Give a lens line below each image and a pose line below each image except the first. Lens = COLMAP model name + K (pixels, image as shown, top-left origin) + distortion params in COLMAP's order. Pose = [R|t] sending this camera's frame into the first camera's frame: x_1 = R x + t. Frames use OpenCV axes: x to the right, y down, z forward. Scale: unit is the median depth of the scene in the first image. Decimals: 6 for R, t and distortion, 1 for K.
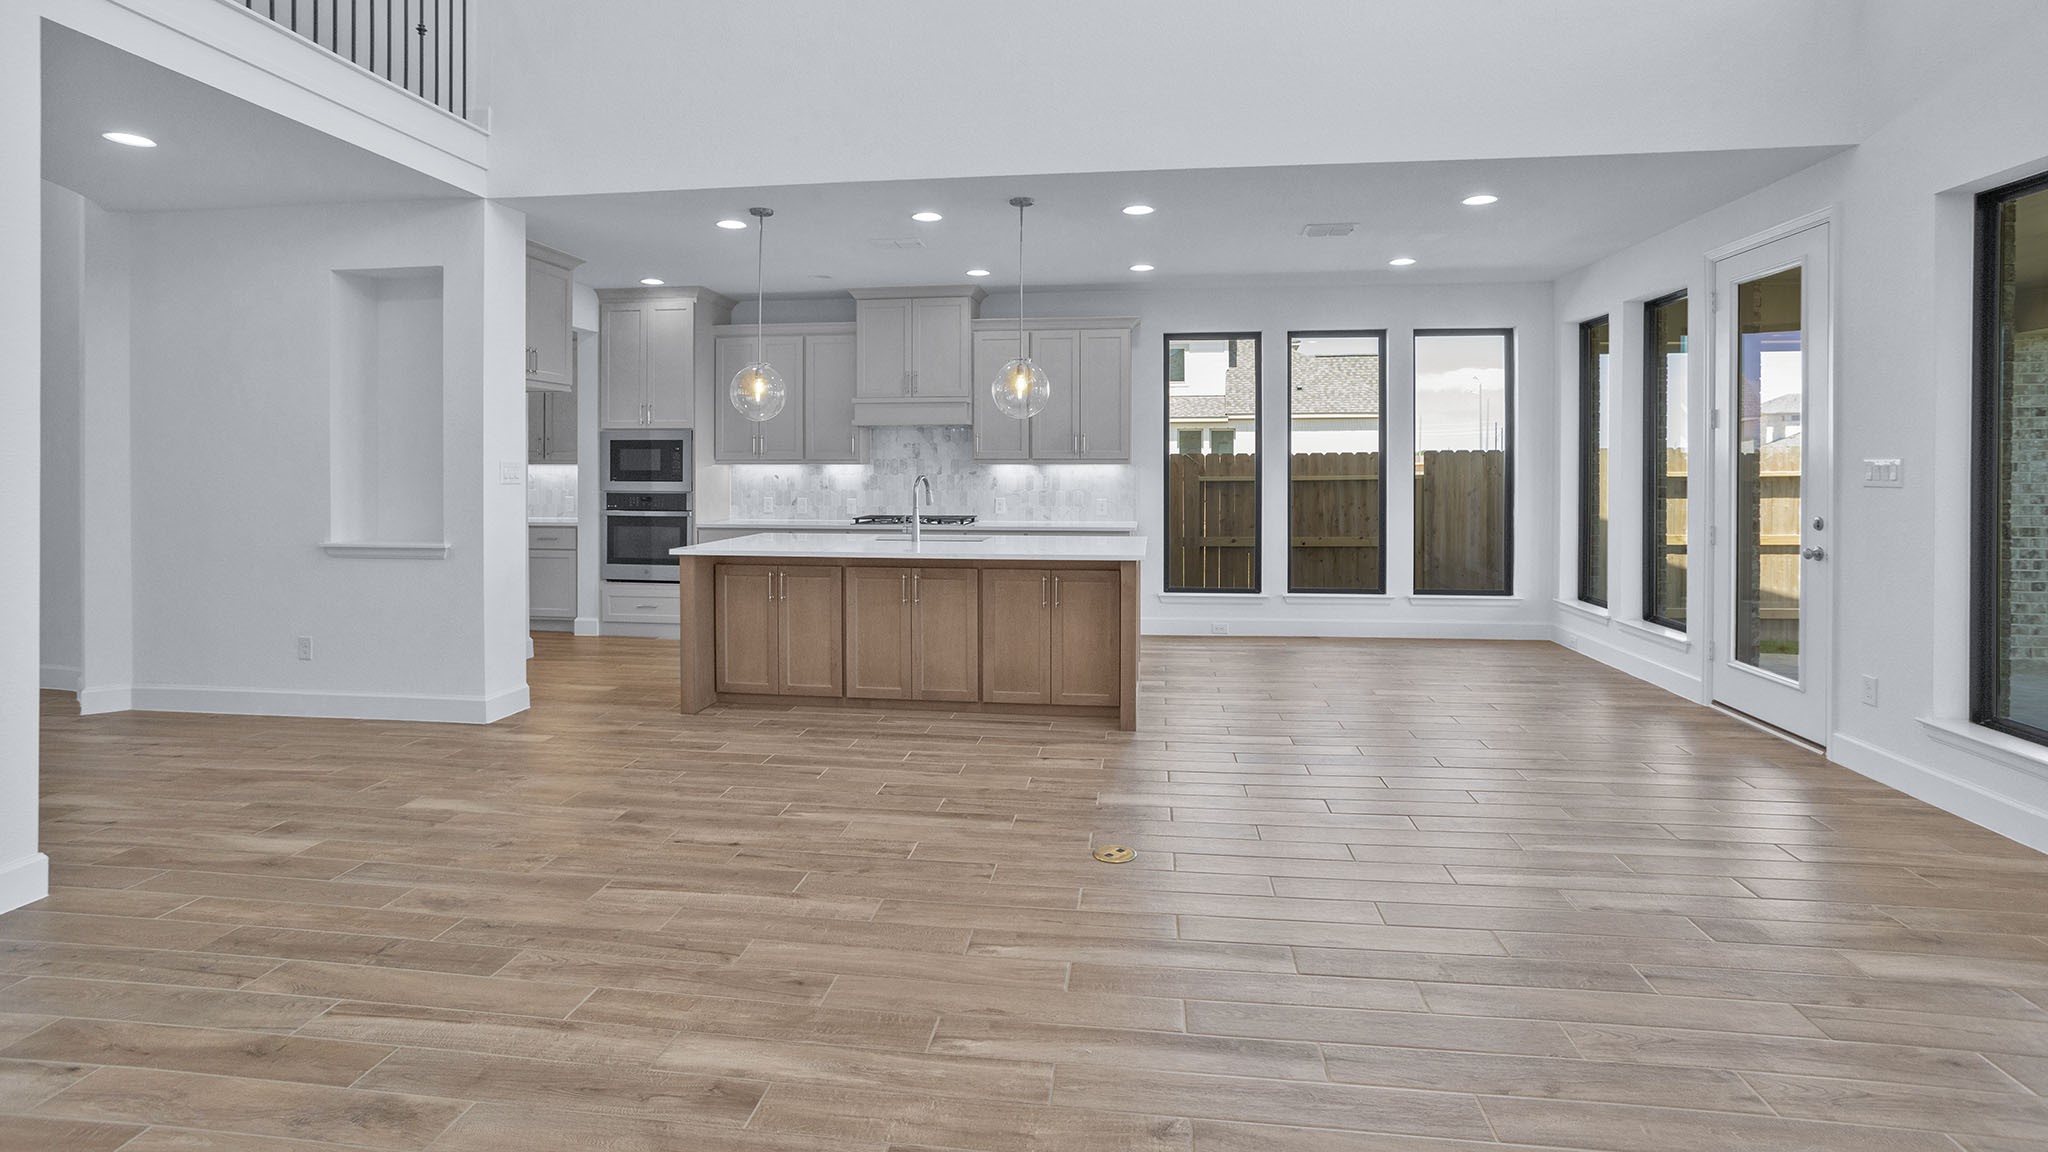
lens RADIAL K [[989.9, 0, 1015.5], [0, 989.9, 480.6], [0, 0, 1]] dist [-0.052387, 0.029654]
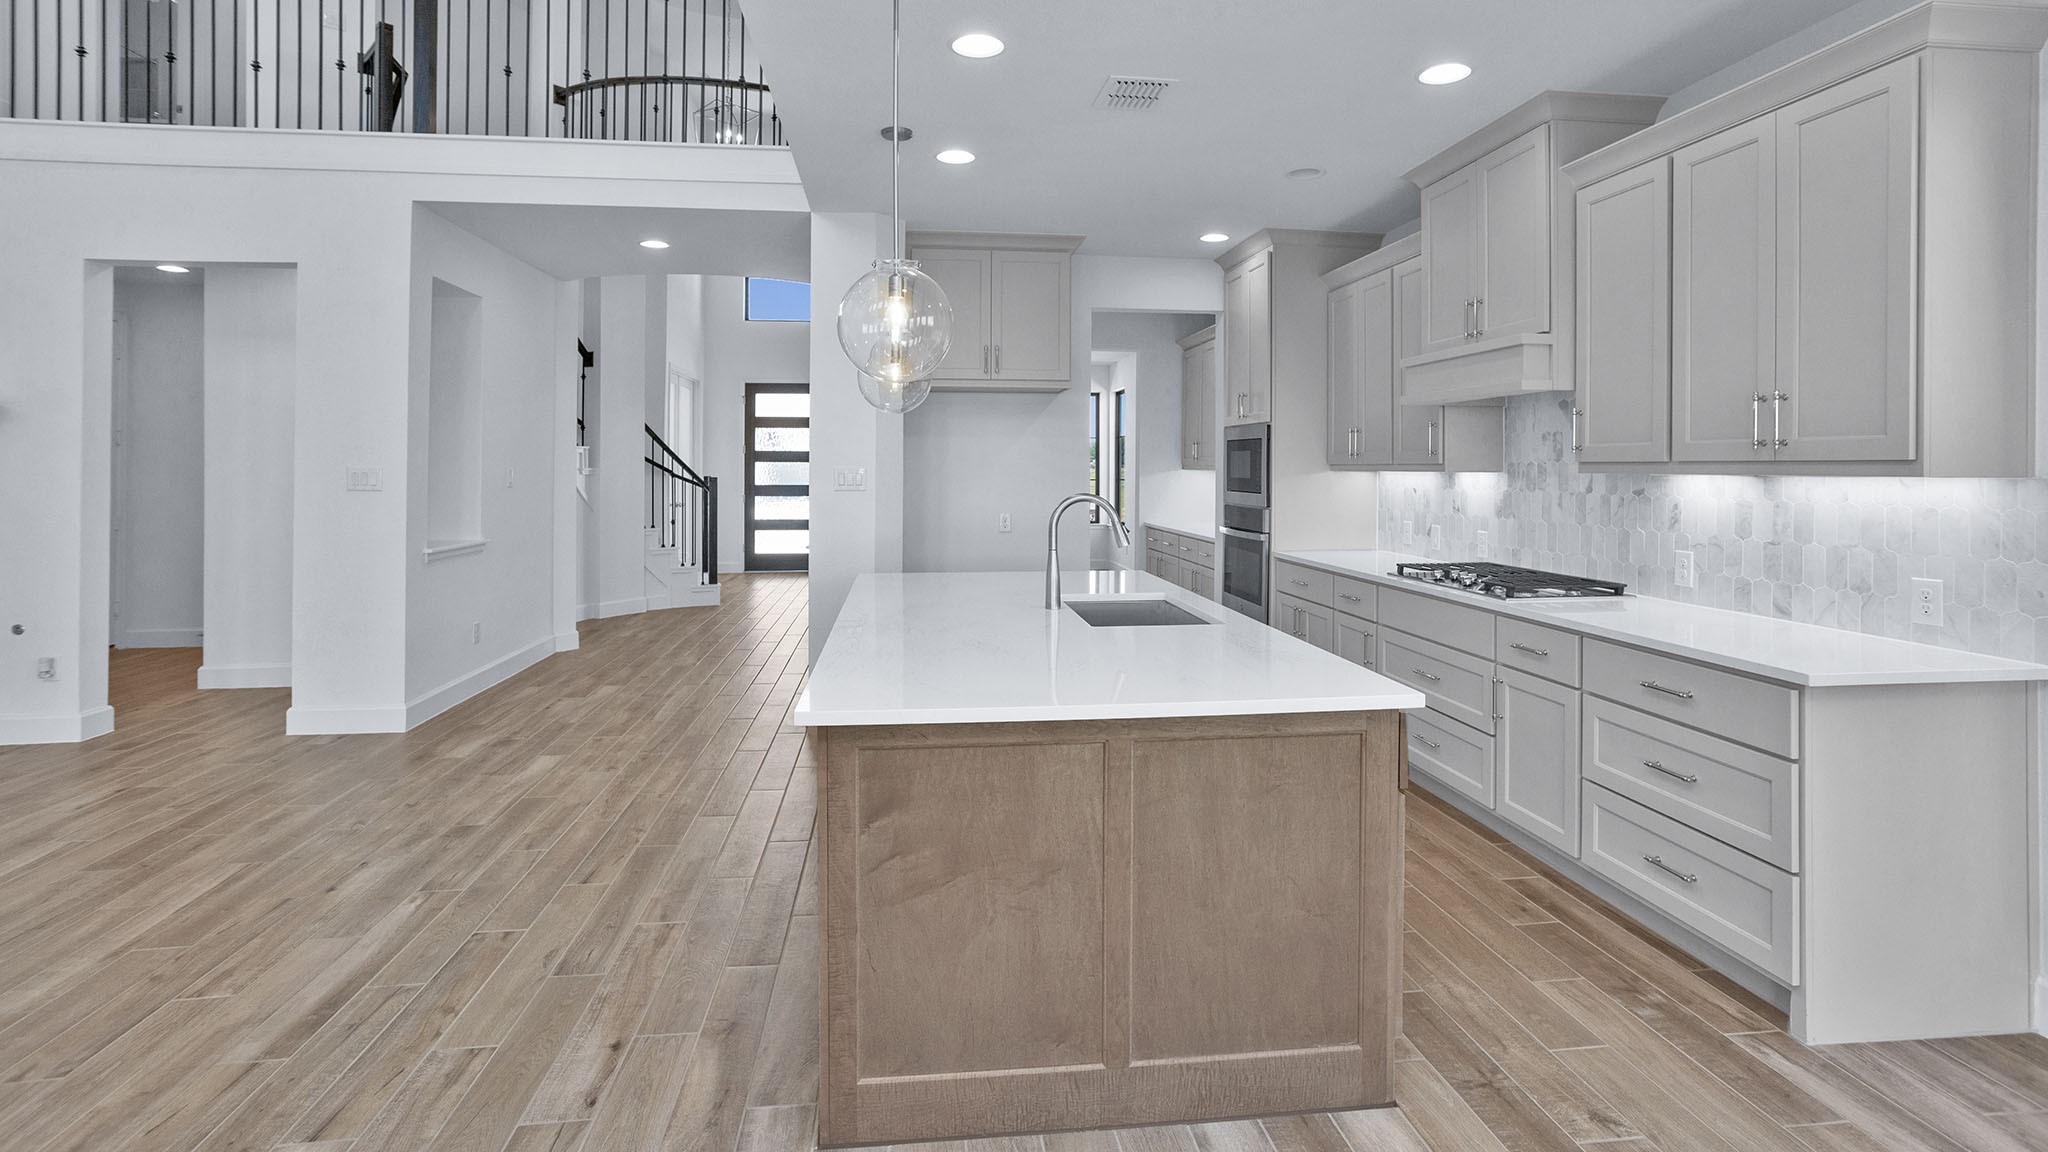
lens RADIAL K [[999.8, 0, 1024.0], [0, 999.8, 523.6], [0, 0, 1]] dist [0.000785, 0.011940]
pose [[0.252259, 0.055936, -0.966042, 0.361950], [-0.007543, 0.998411, 0.055841, -0.018443], [0.967630, -0.006799, 0.252280, 0.649091]]
